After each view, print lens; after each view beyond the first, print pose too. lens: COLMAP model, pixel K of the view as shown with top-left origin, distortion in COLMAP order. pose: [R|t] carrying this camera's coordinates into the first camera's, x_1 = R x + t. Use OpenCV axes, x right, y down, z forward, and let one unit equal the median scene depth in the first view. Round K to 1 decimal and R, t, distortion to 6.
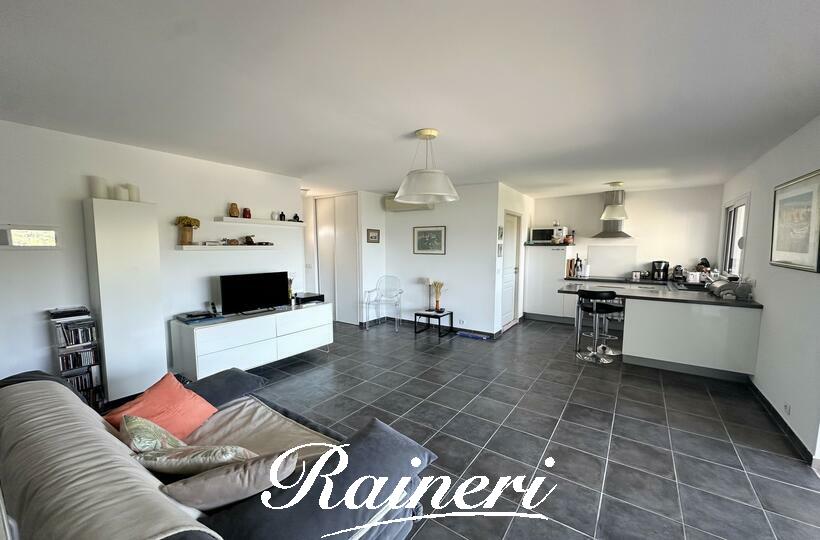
lens RADIAL K [[323.7, 0, 409.7], [0, 323.7, 271.9], [0, 0, 1]] dist [-0.010322, 0.000120]
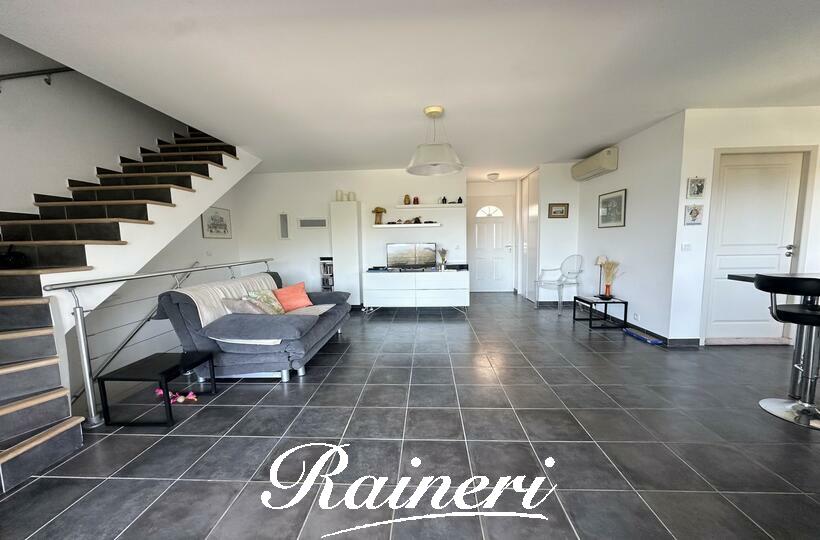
lens RADIAL K [[323.7, 0, 409.3], [0, 323.7, 273.4], [0, 0, 1]] dist [-0.010322, 0.000120]
pose [[0.533476, 0.076017, -0.842392, 0.528043], [-0.047726, 0.997072, 0.059751, 0.038864], [0.844468, 0.008328, 0.535542, 0.172570]]
